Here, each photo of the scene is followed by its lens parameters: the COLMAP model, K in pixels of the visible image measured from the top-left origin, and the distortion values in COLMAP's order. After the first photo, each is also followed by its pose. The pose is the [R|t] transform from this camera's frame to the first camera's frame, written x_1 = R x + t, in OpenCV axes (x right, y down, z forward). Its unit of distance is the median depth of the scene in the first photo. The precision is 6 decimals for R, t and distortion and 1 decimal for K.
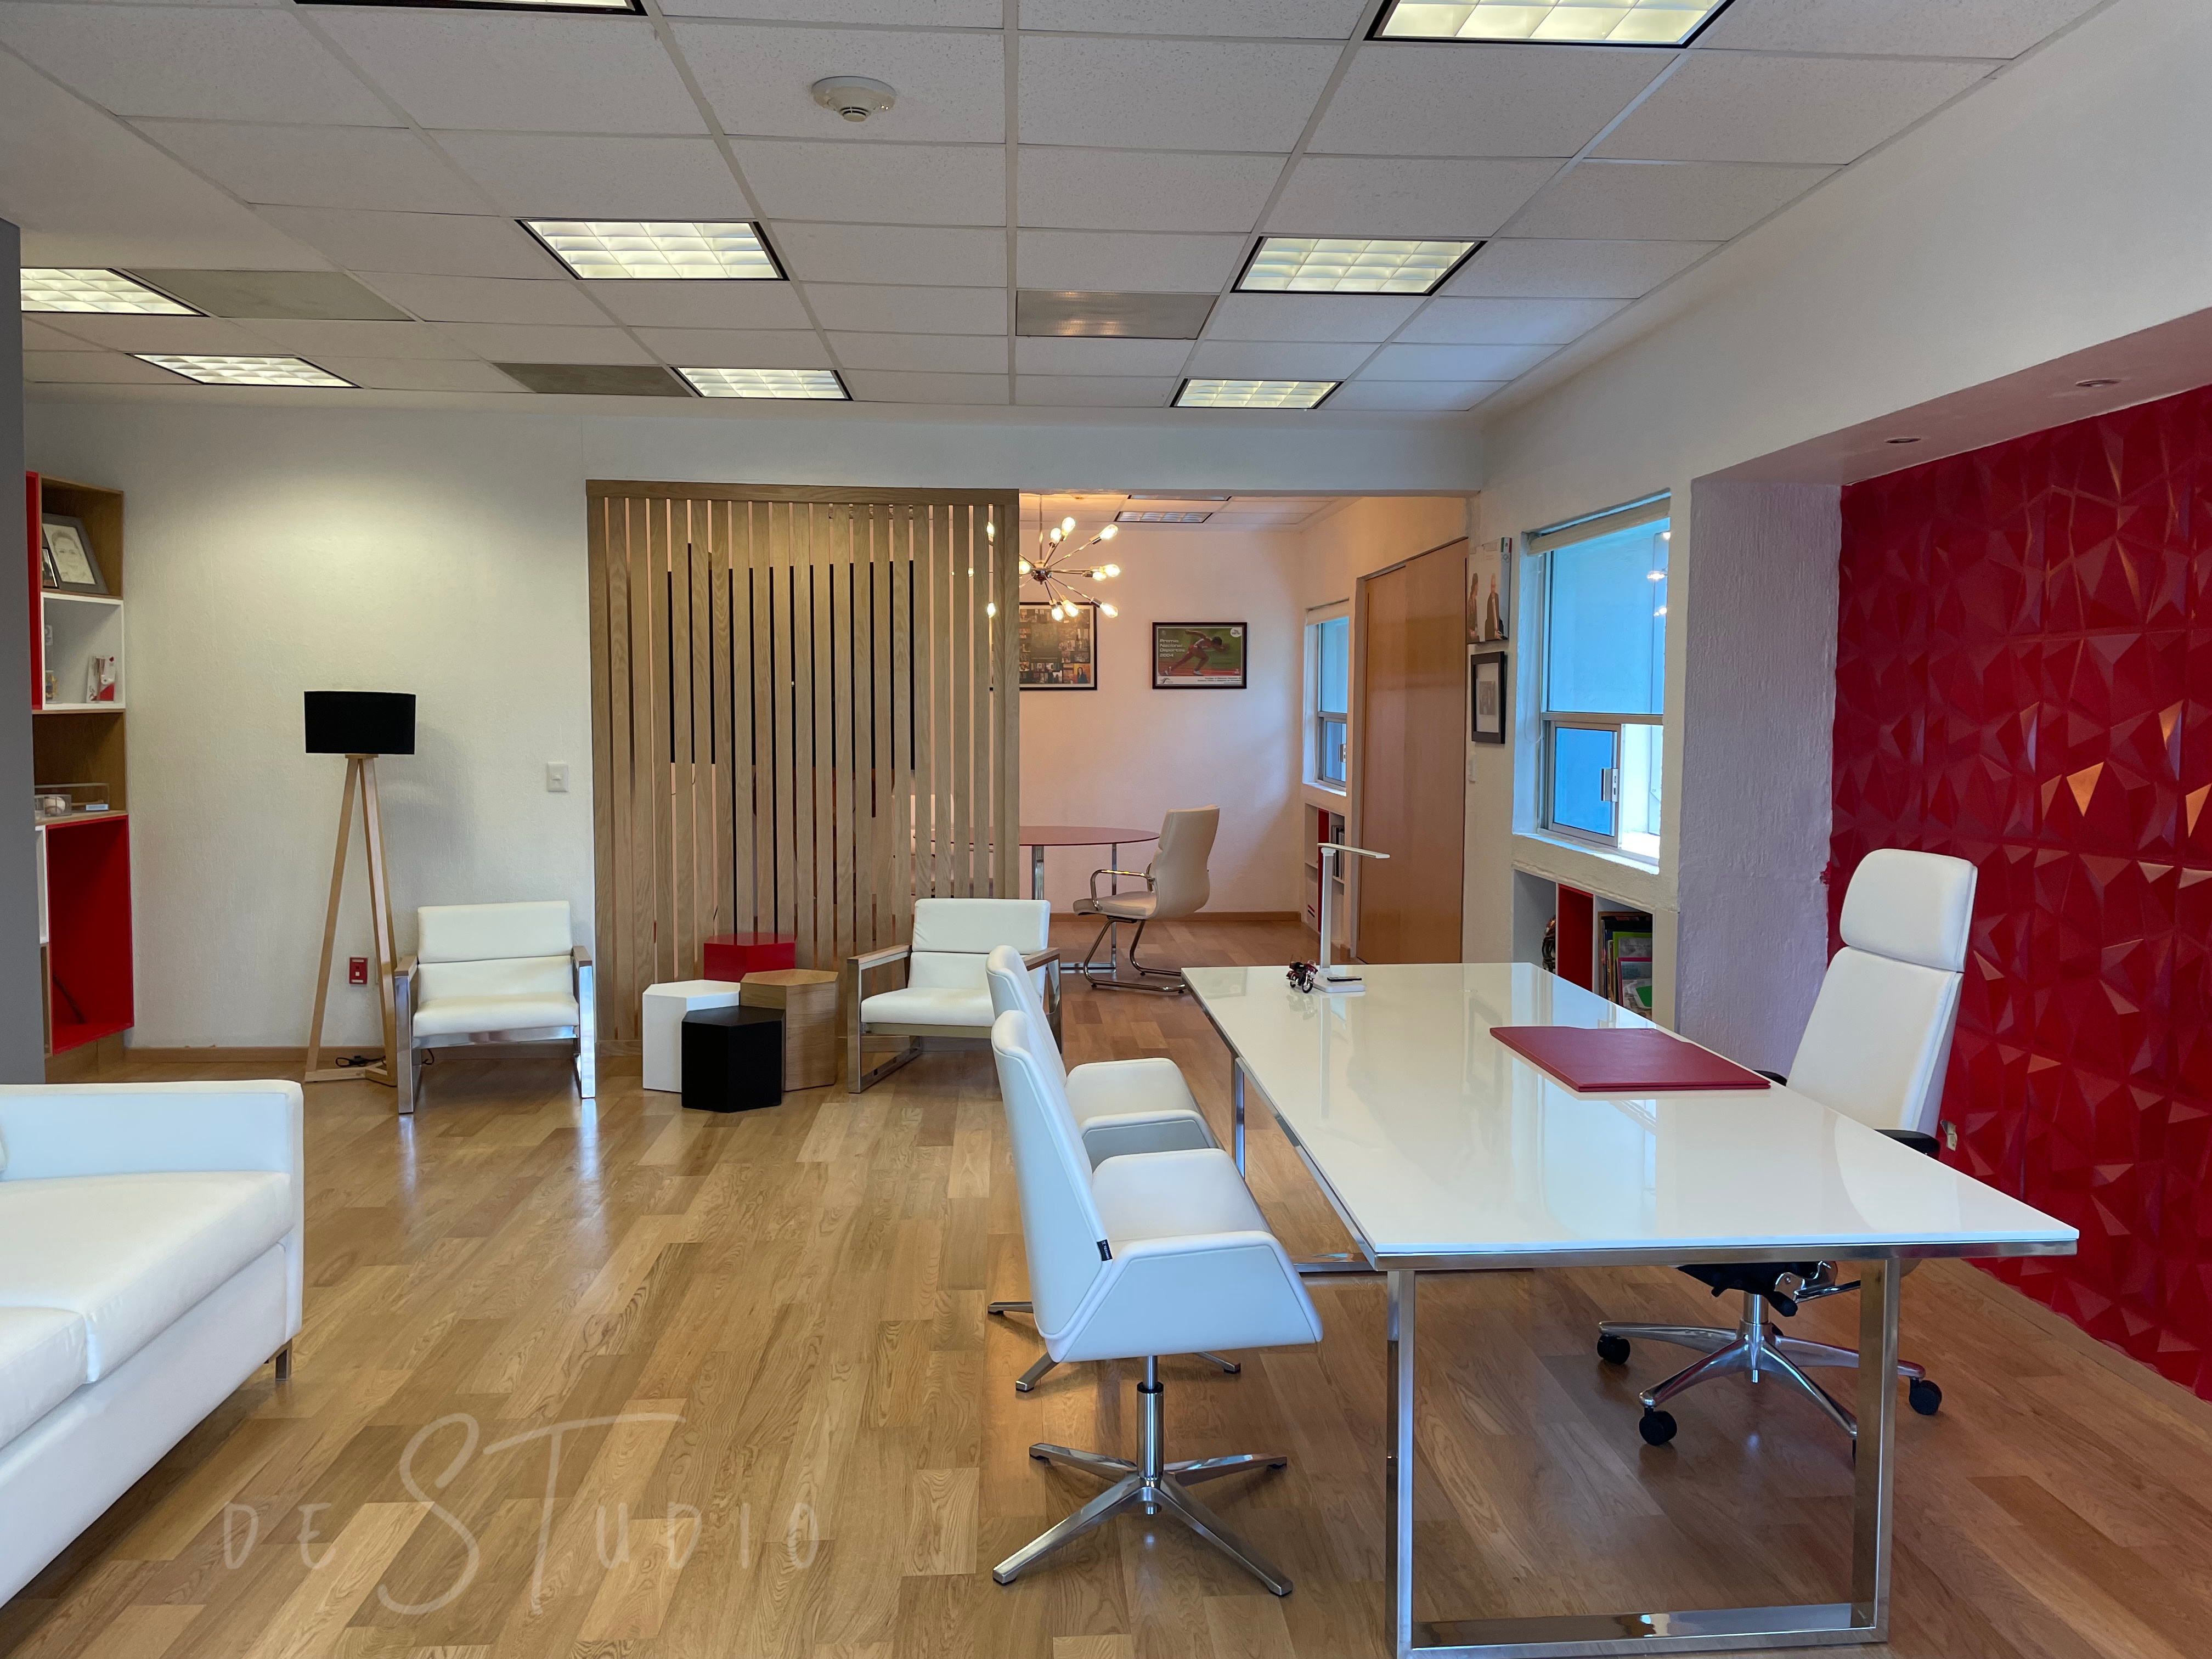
lens RADIAL K [[1665.5, 0, 1130.3], [0, 1665.5, 824.4], [0, 0, 1]] dist [0.084322, -0.104801]
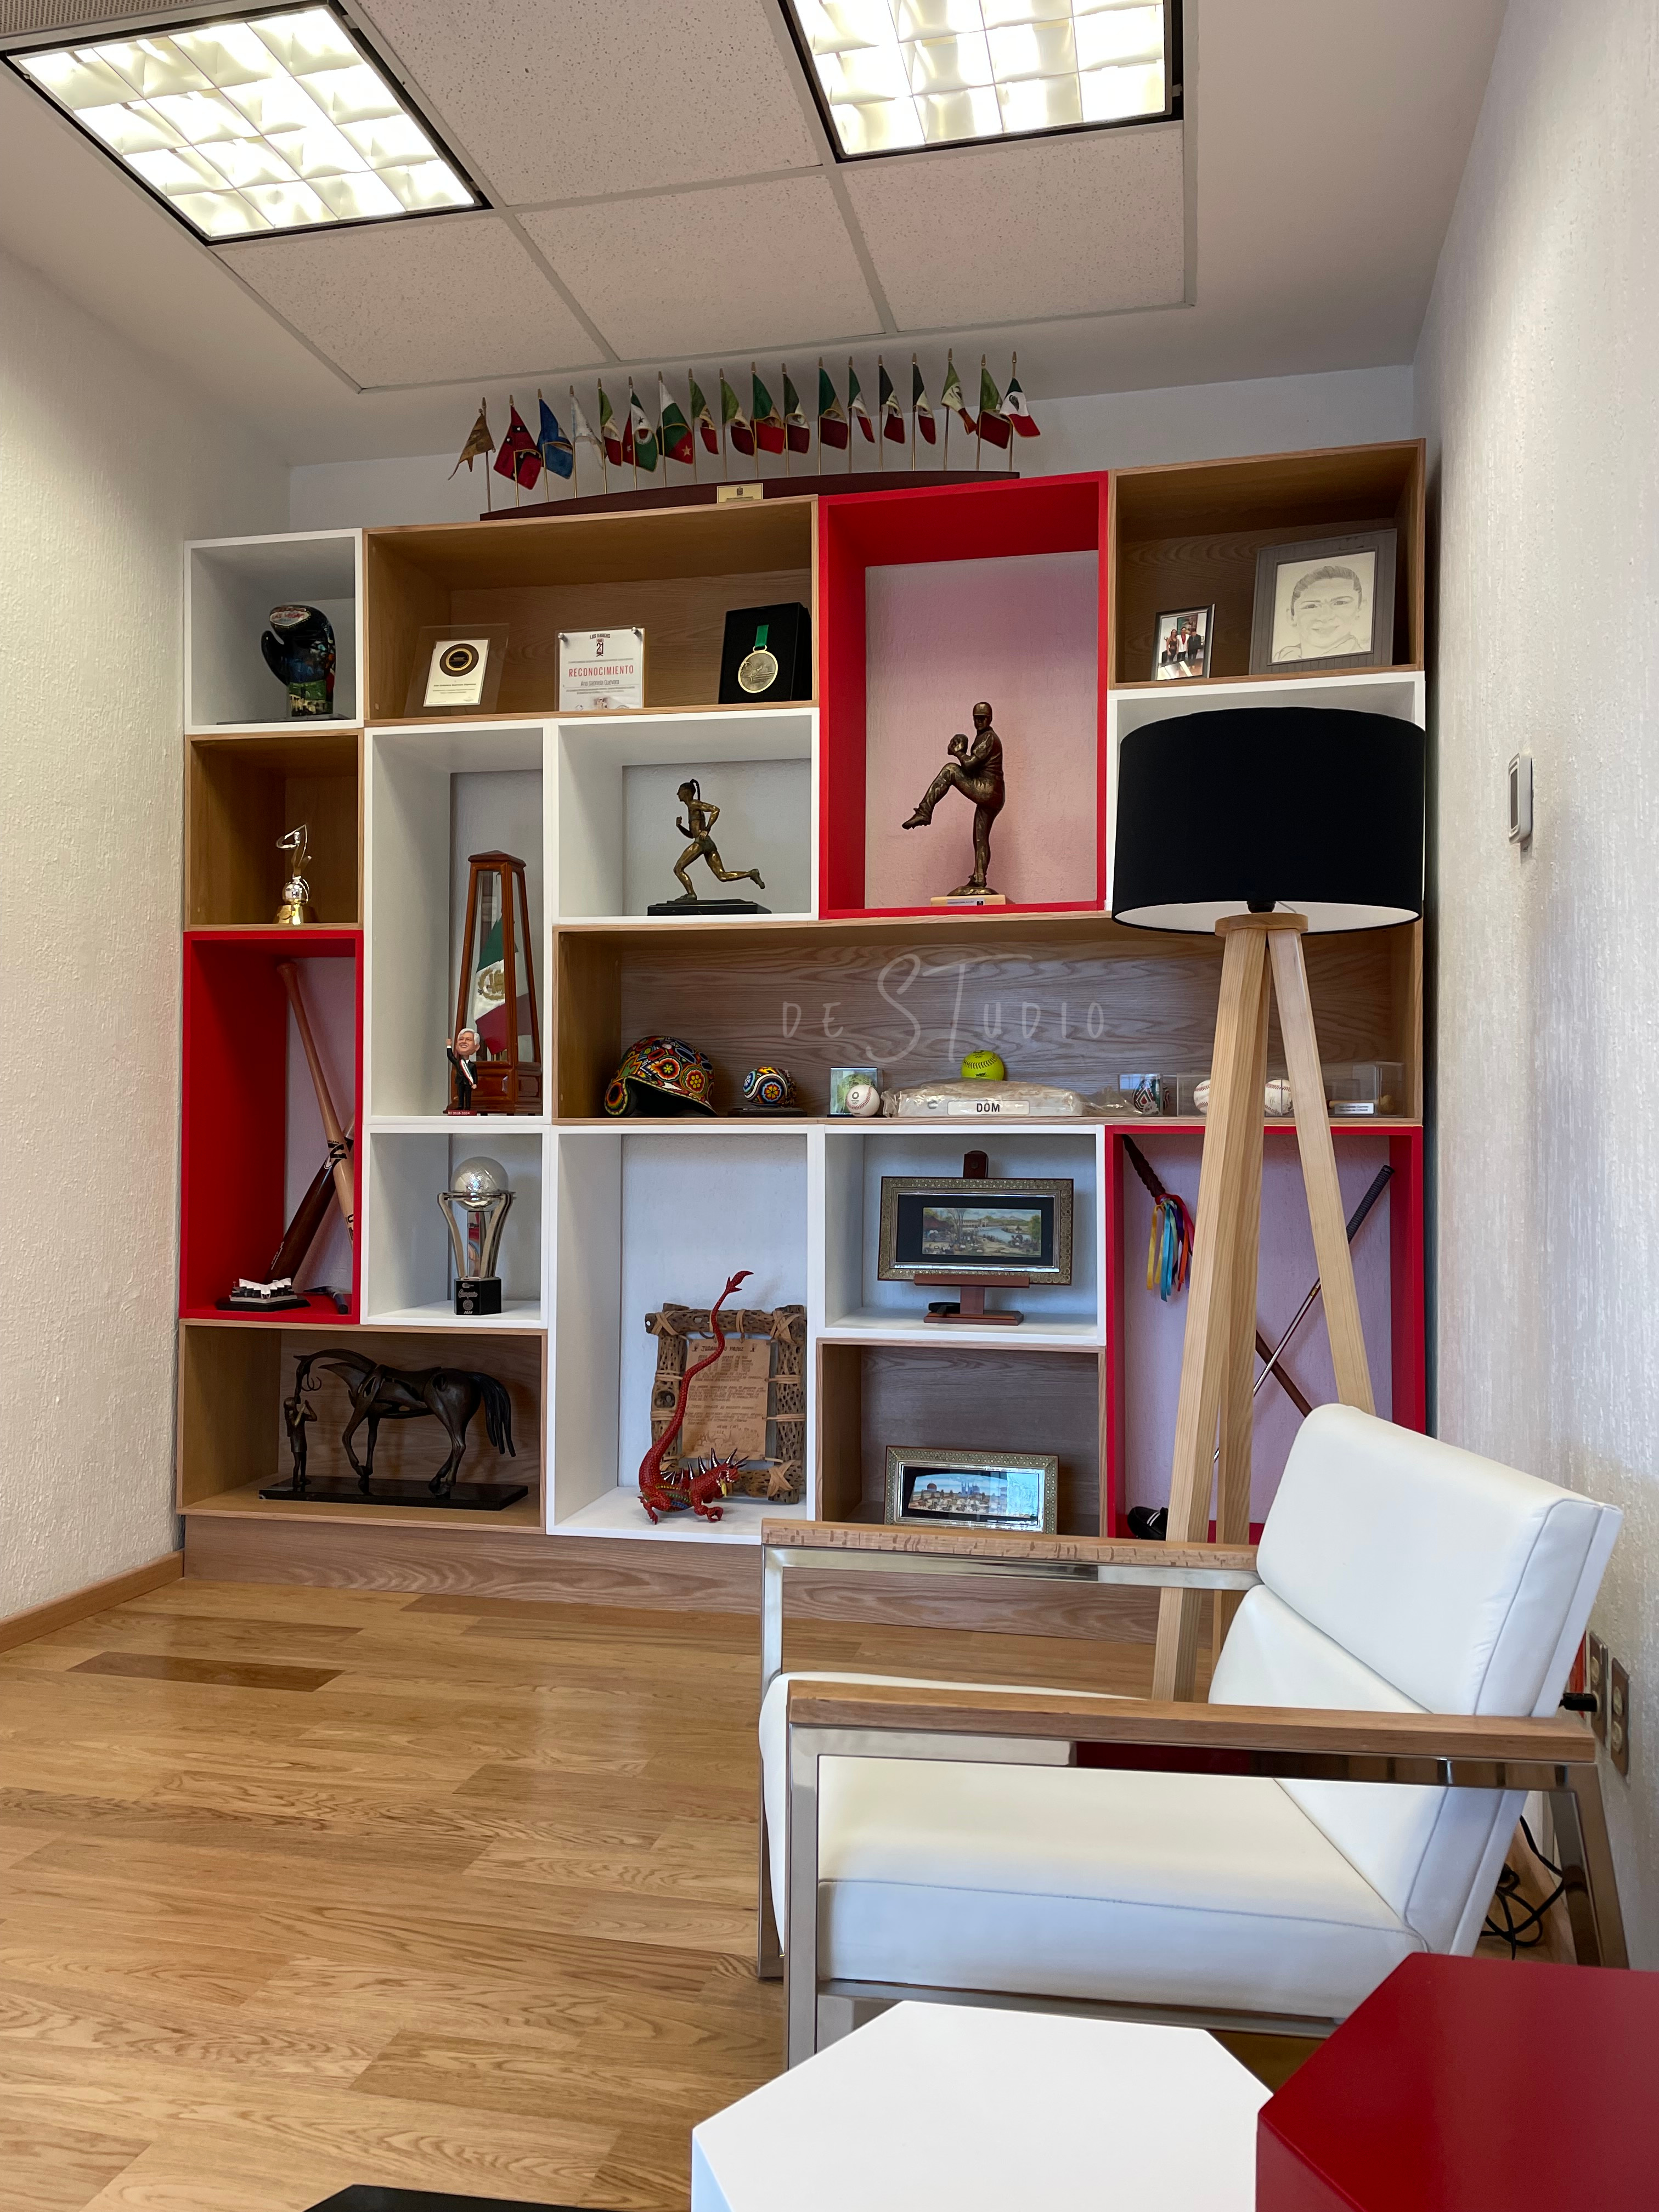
lens RADIAL K [[1665.5, 0, 816.6], [0, 1665.5, 1099.3], [0, 0, 1]] dist [0.084322, -0.104801]
pose [[-0.293864, -0.035767, -0.955178, -0.106366], [-0.077262, 0.996919, -0.013559, 0.006149], [0.952720, 0.069815, -0.295722, 1.025010]]
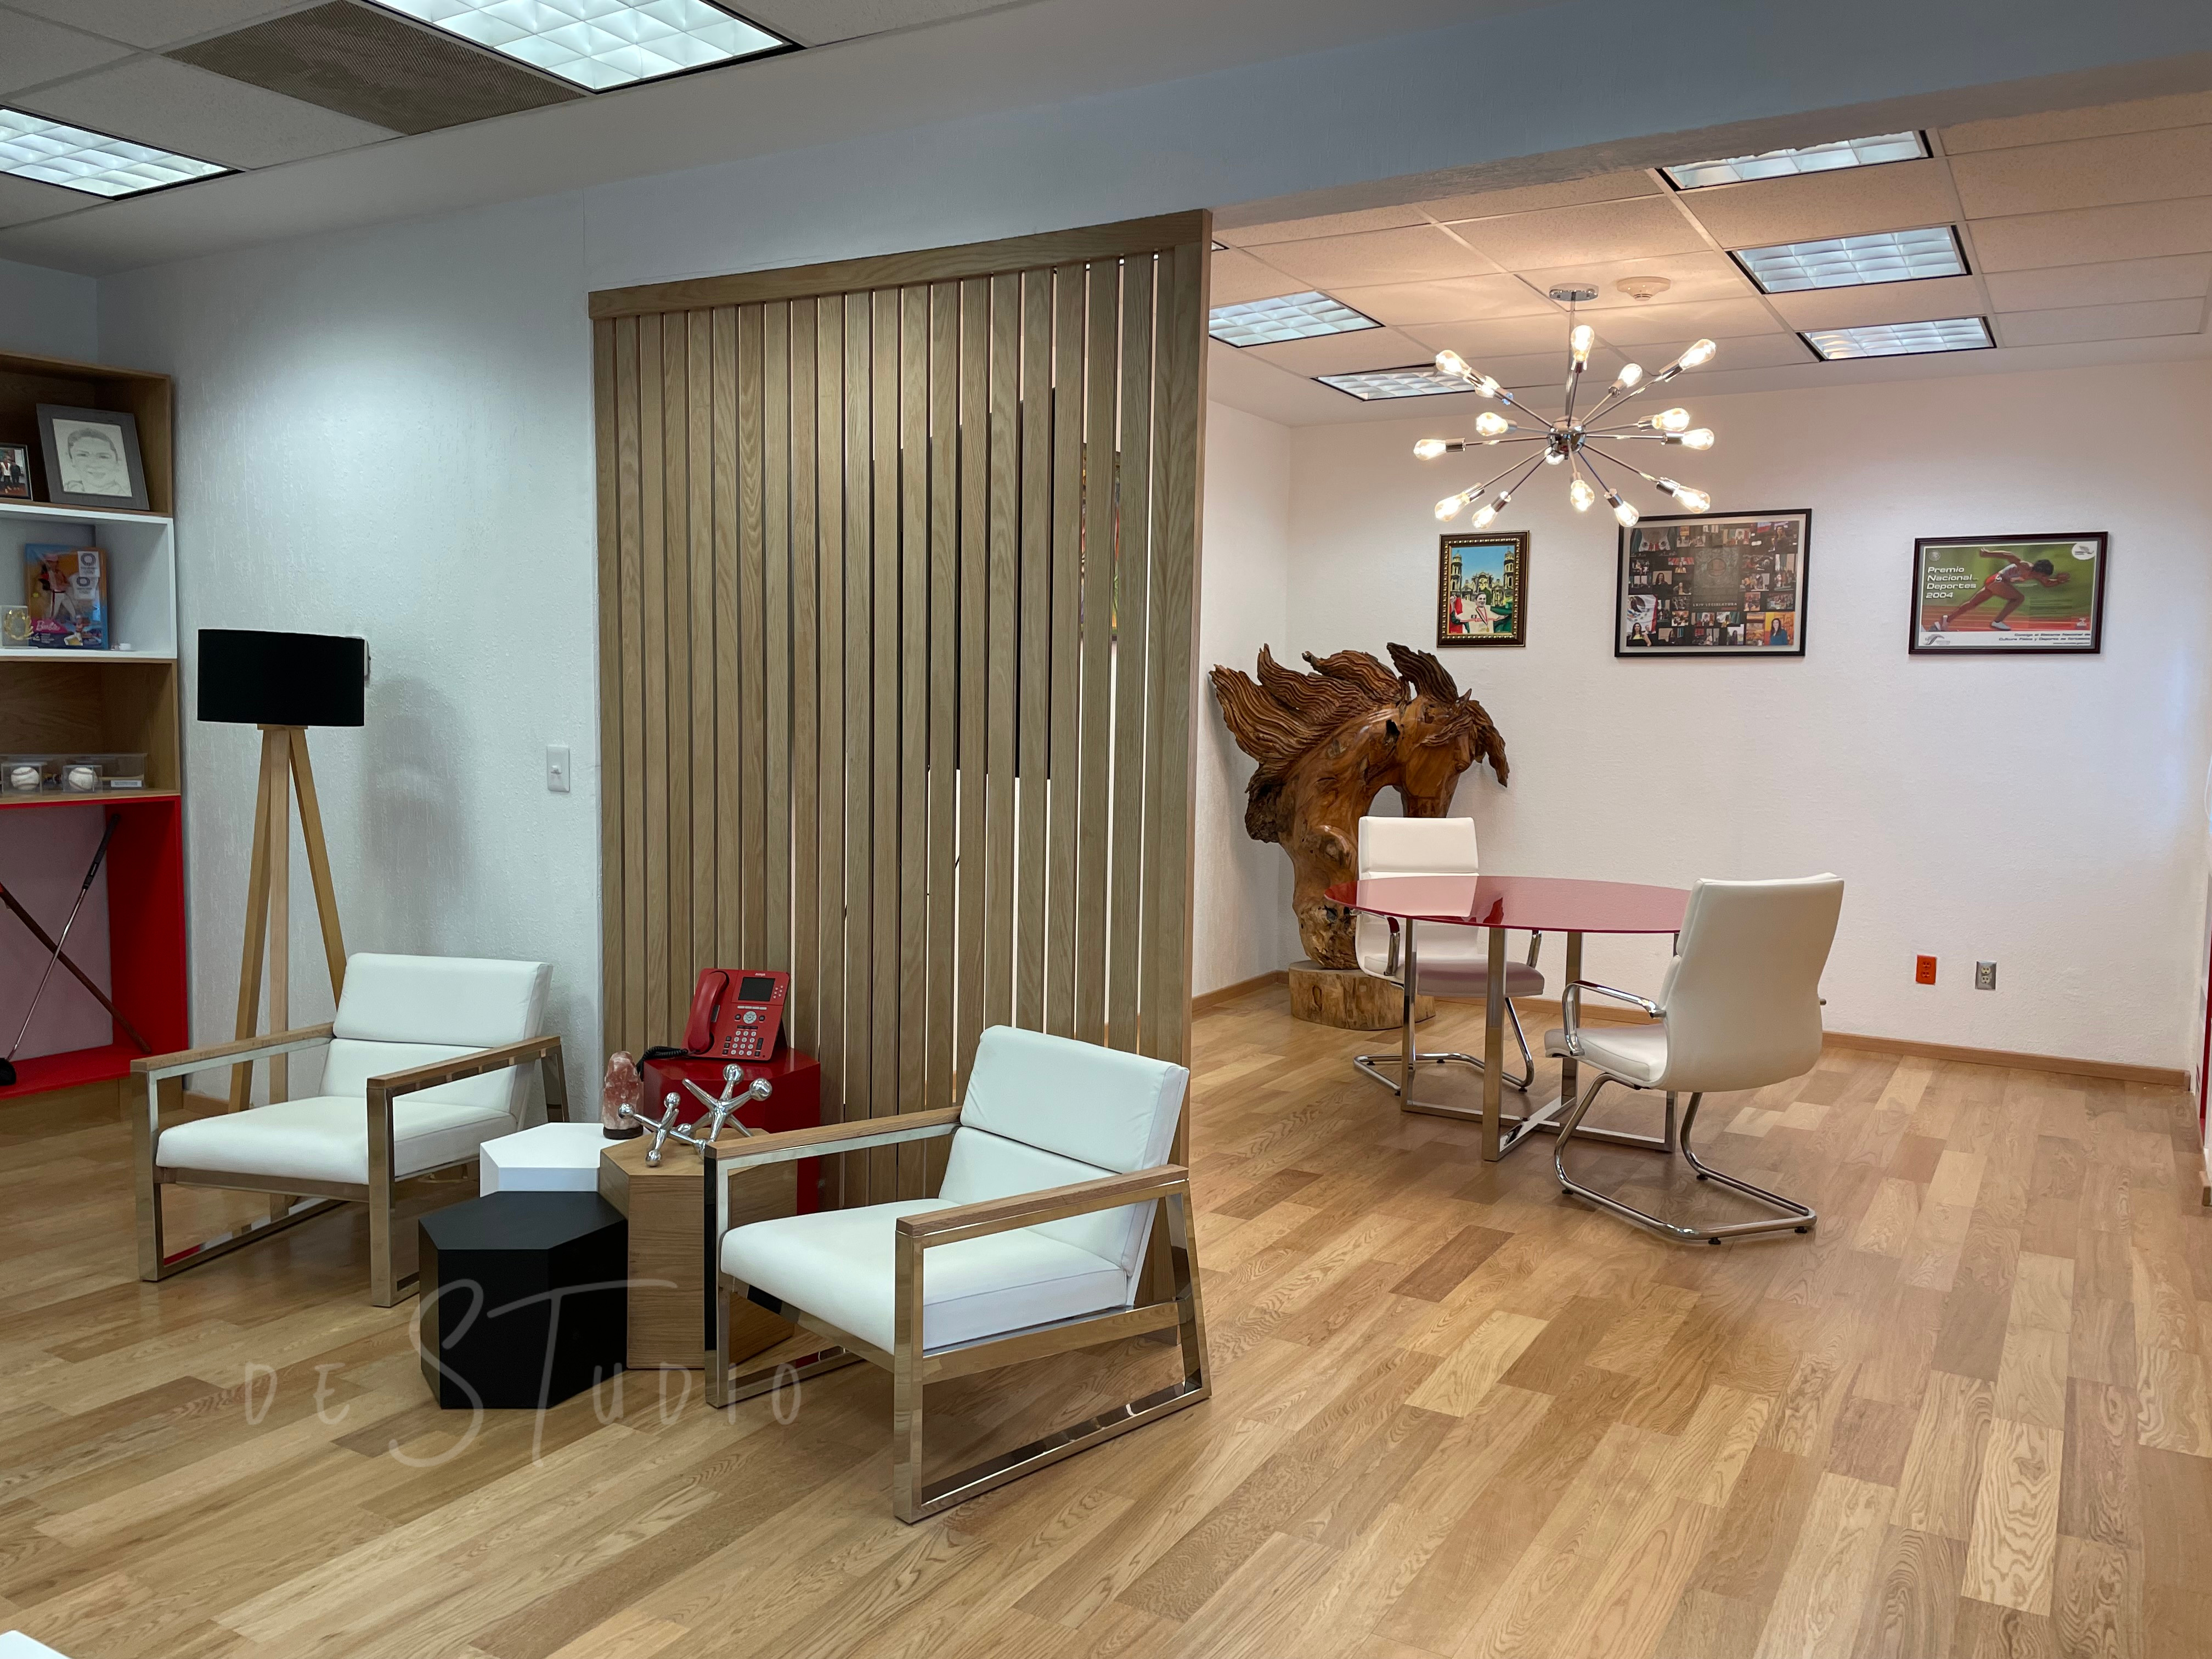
lens RADIAL K [[1665.5, 0, 1117.0], [0, 1665.5, 836.7], [0, 0, 1]] dist [0.084322, -0.104801]
pose [[0.821798, 0.062359, -0.566357, 0.215575], [-0.055636, 0.998025, 0.029159, -0.034807], [0.567057, 0.007547, 0.823644, 0.632198]]
